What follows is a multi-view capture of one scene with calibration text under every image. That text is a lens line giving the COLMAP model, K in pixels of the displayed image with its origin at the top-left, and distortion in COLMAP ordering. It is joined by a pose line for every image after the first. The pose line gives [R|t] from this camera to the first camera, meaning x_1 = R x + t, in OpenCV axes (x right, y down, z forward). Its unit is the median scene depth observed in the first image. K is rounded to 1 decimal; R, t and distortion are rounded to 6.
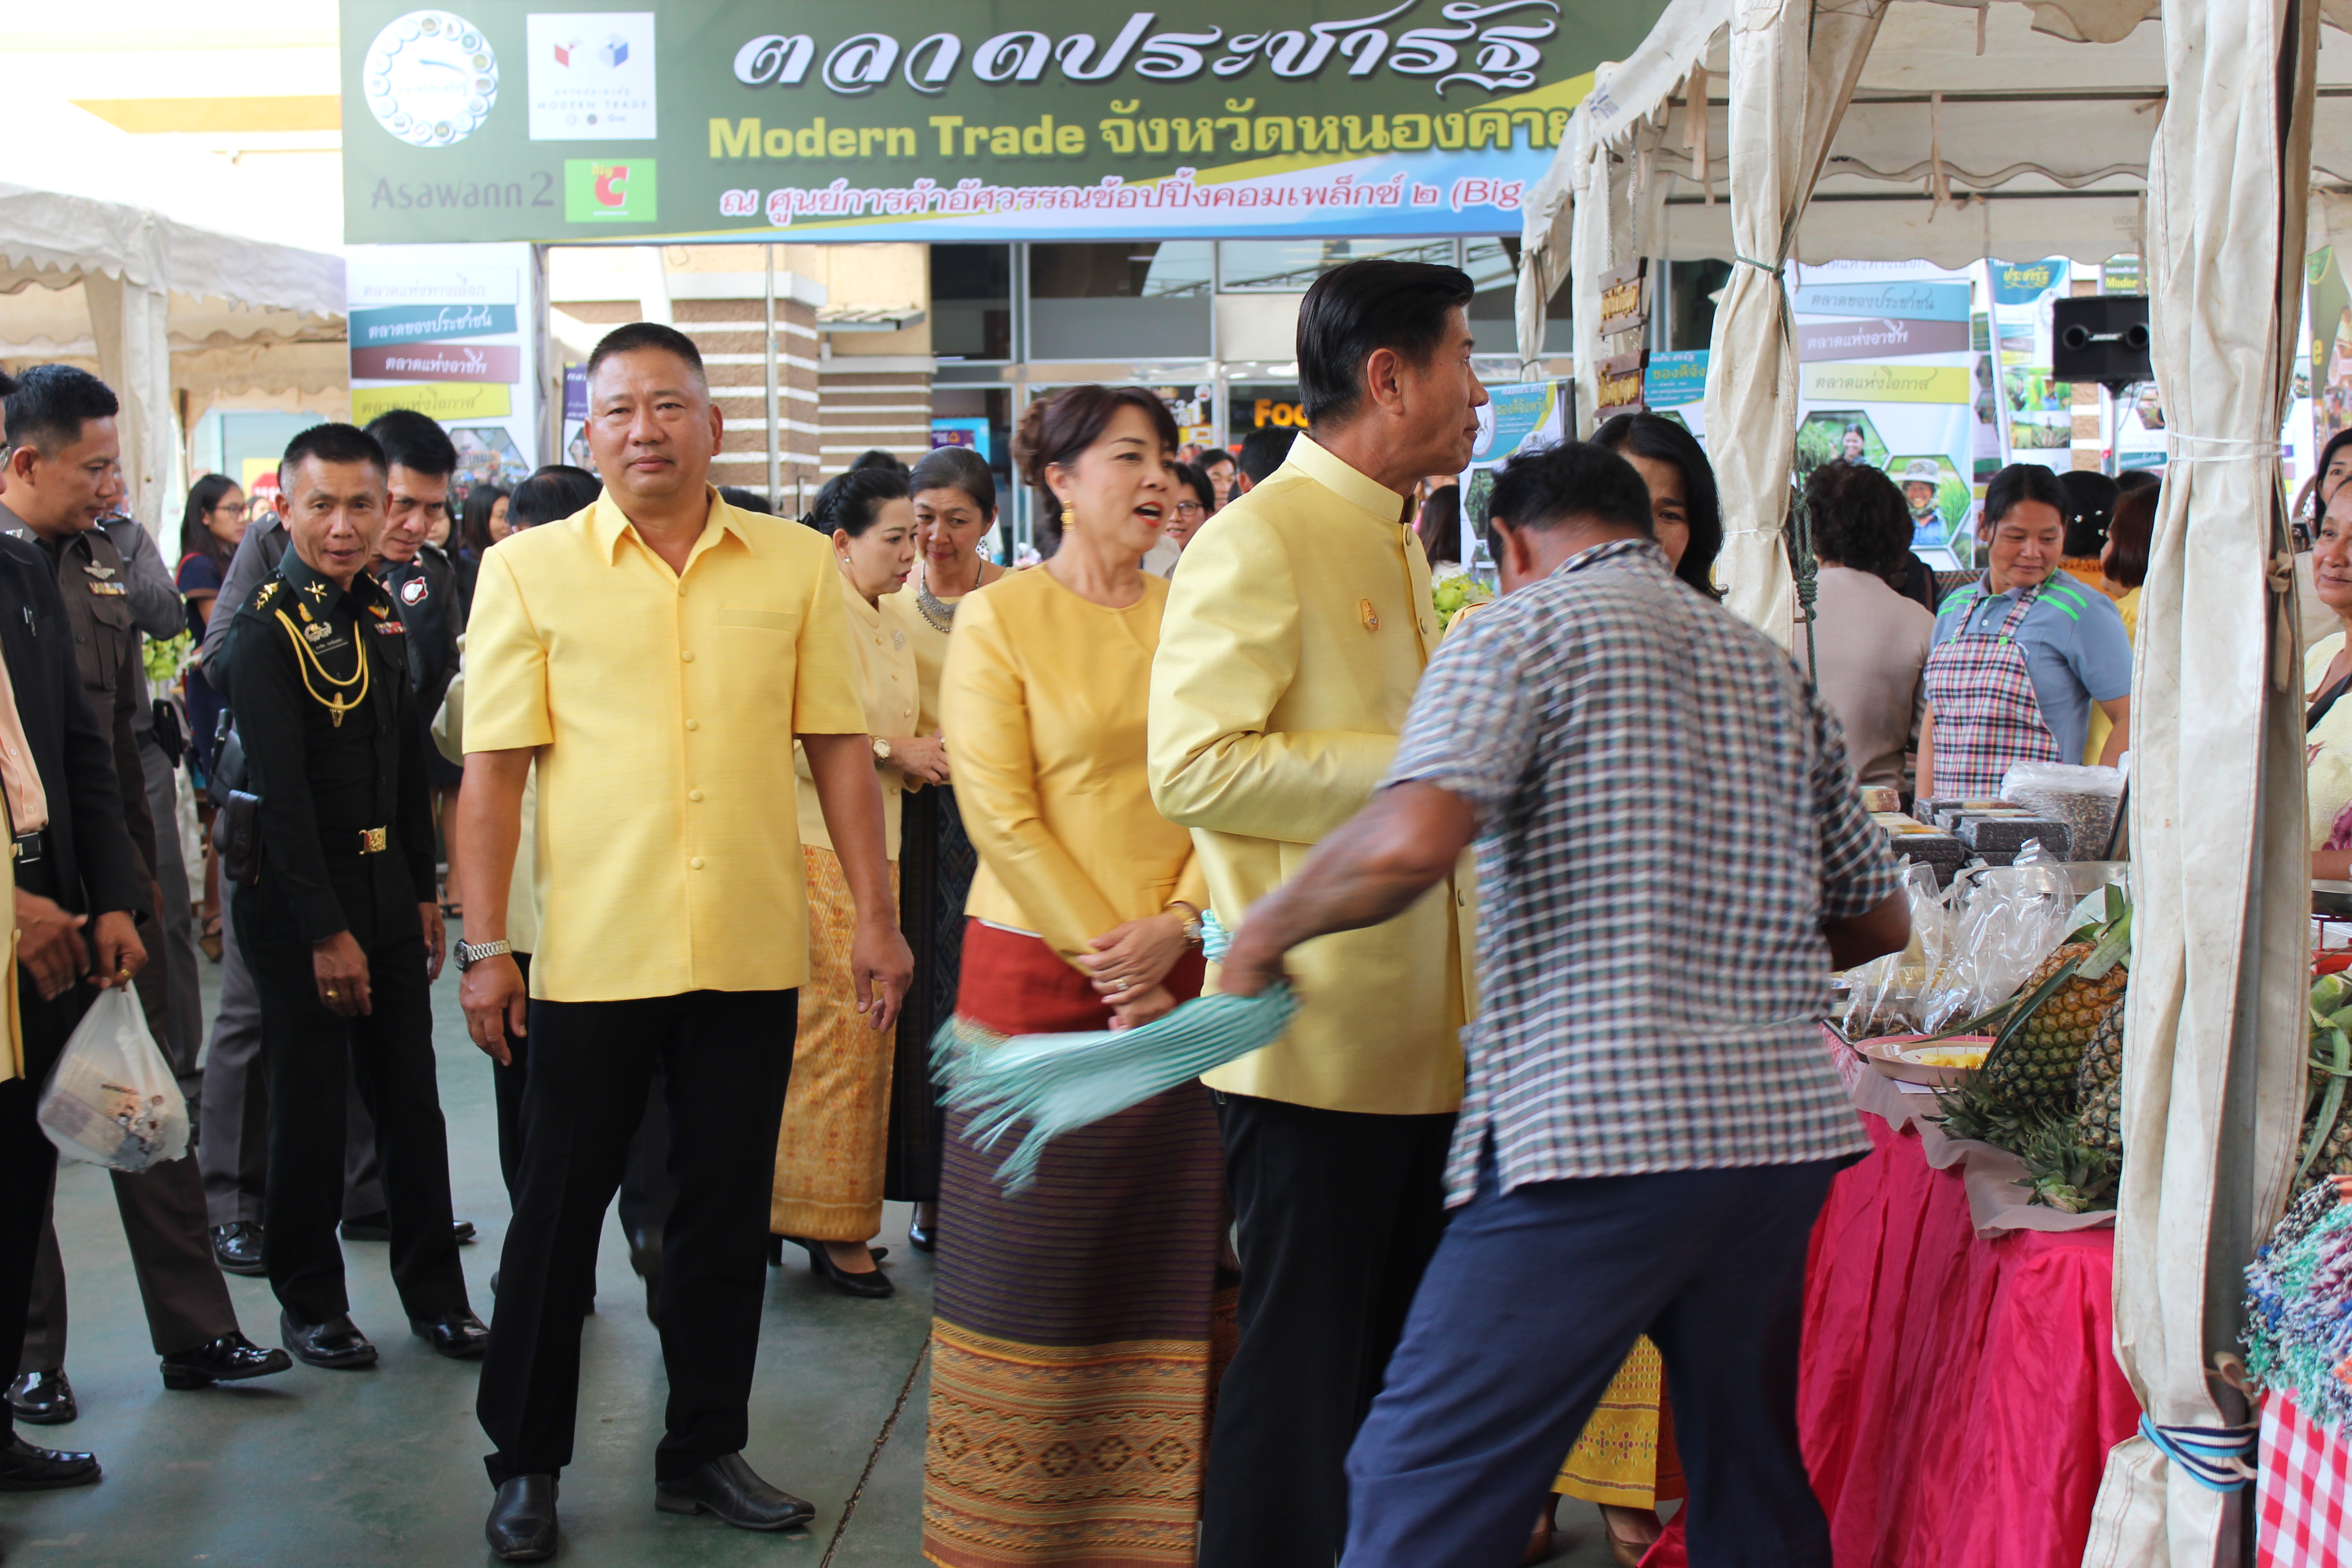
lens RADIAL K [[3475.5, 0, 1176.0], [0, 3475.5, 784.0], [0, 0, 1]] dist [-0.033481, 0.011054]
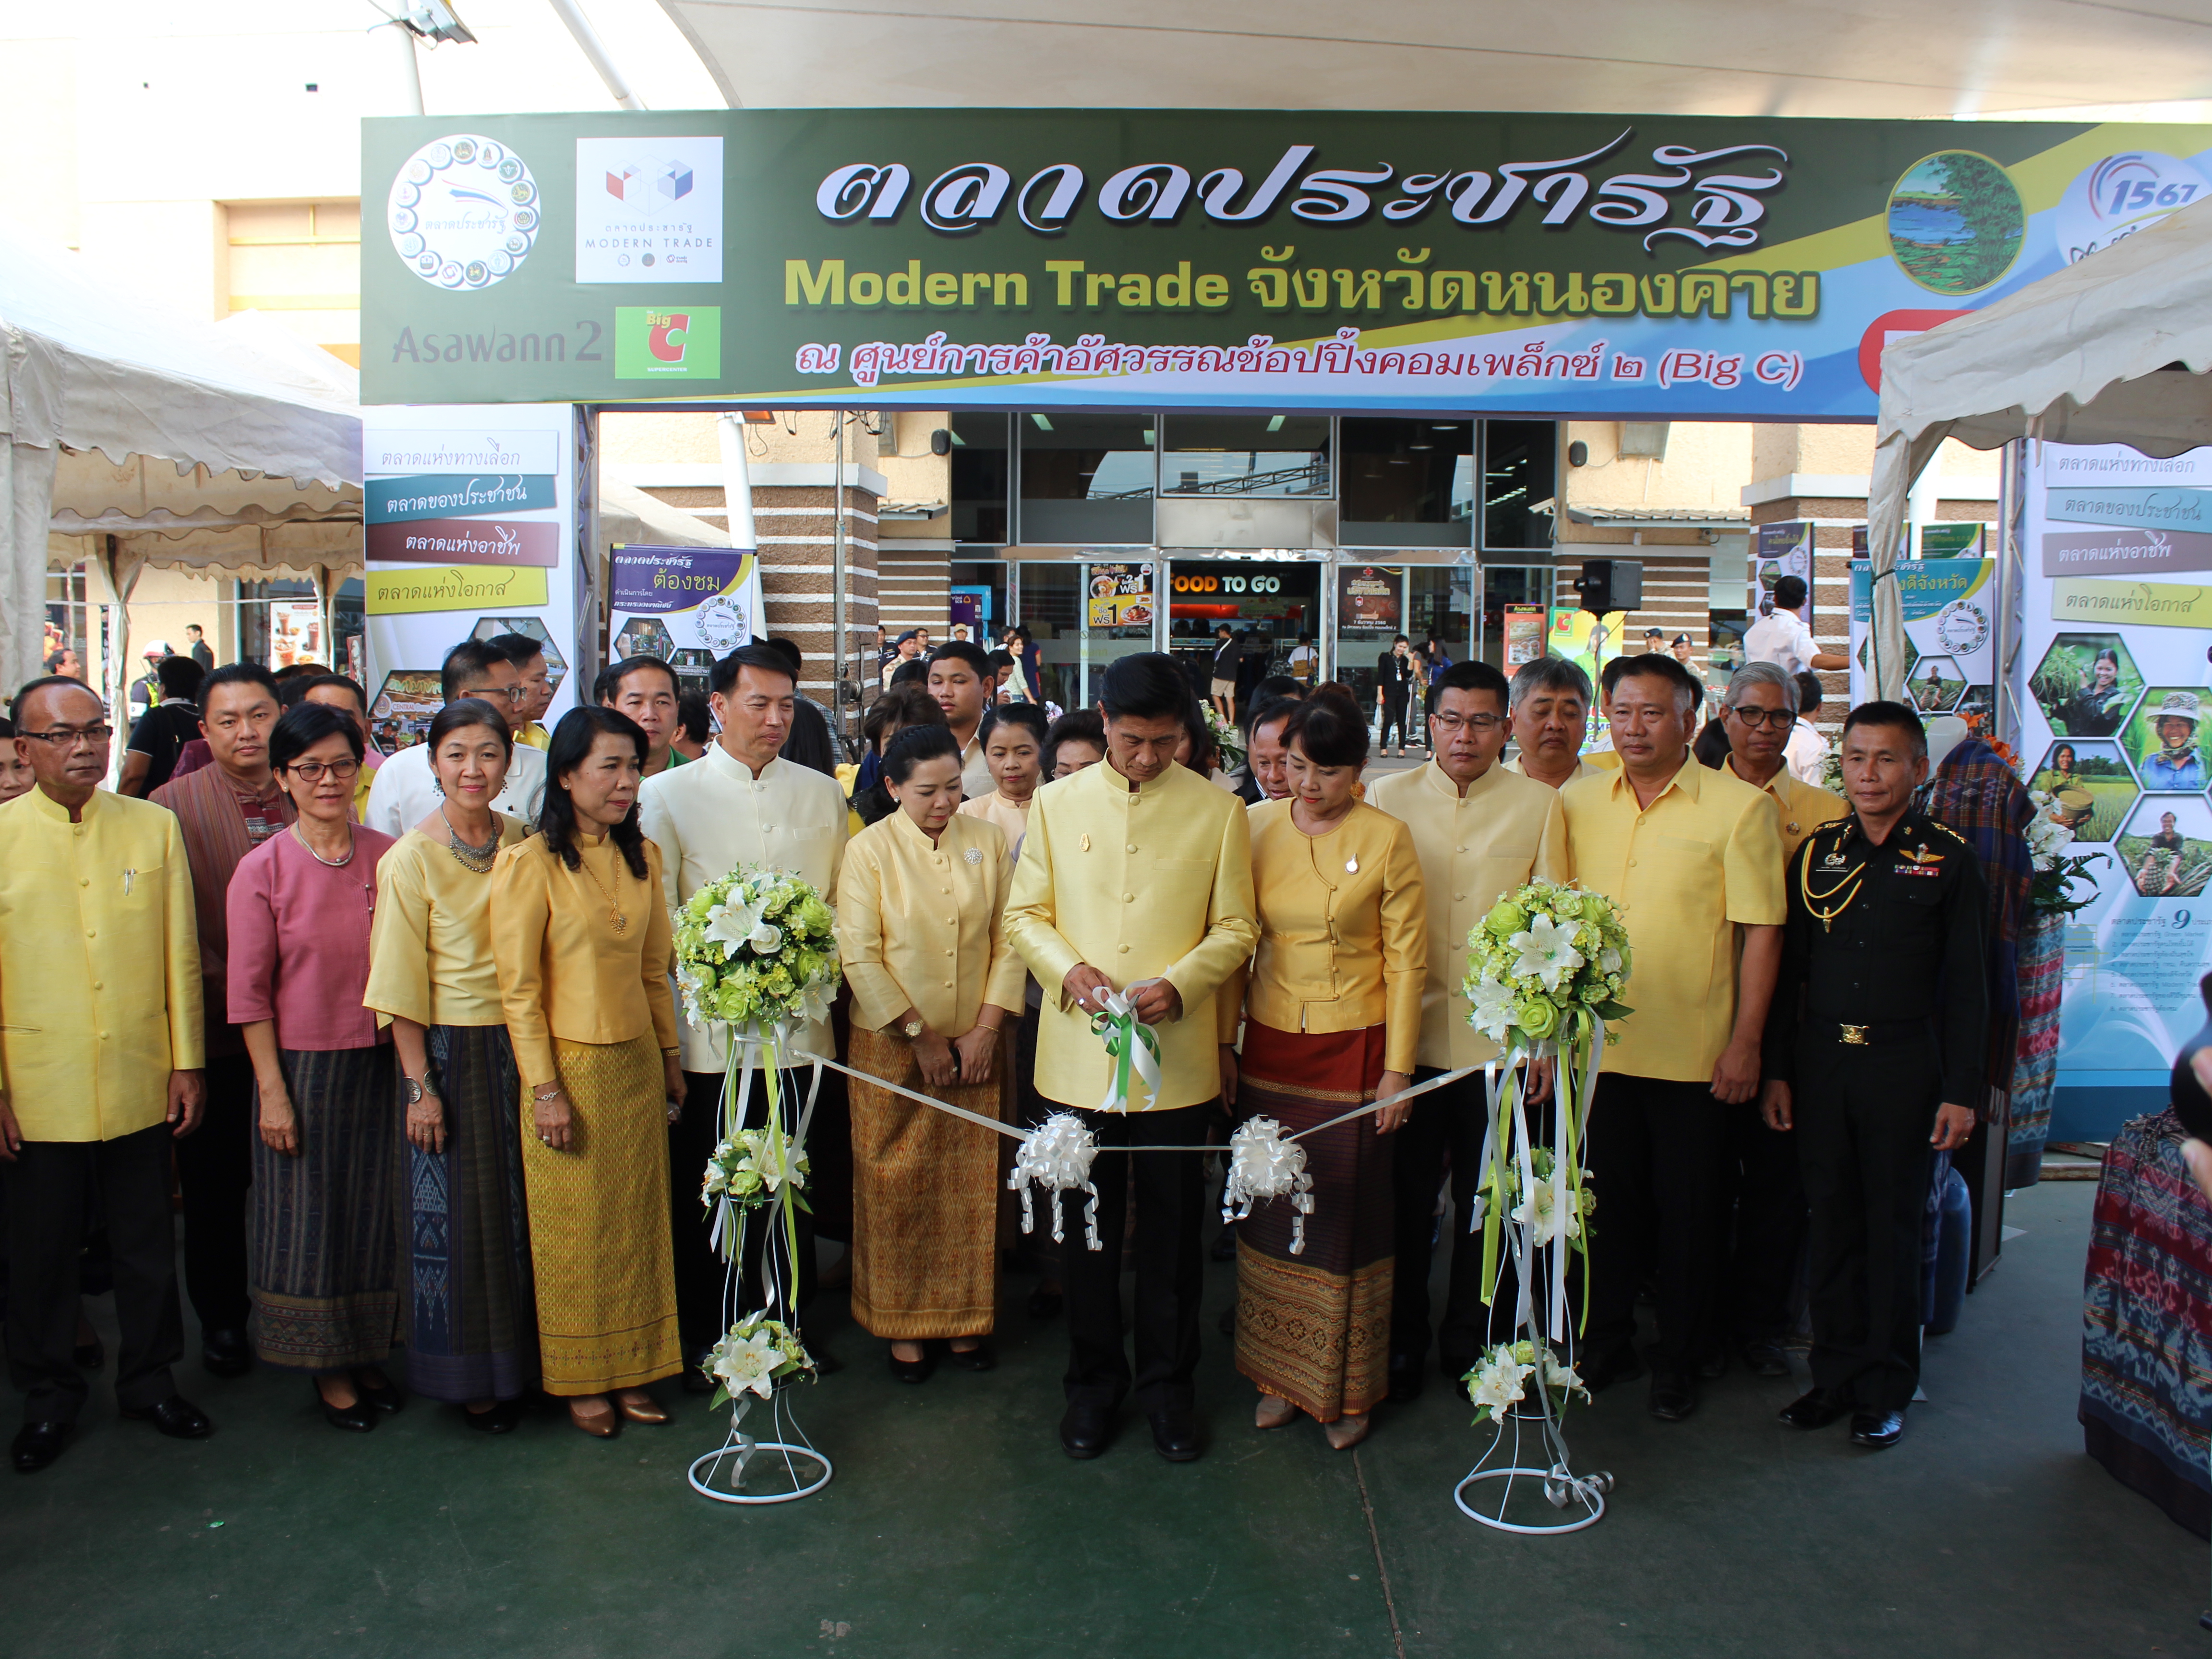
lens RADIAL K [[2022.4, 0, 1098.1], [0, 2022.4, 815.4], [0, 0, 1]] dist [-0.163940, 0.142837]
pose [[0.999648, 0.016803, 0.020508, -0.065940], [-0.017063, 0.999775, 0.012571, -0.063509], [-0.020292, -0.012916, 0.999711, 0.511634]]
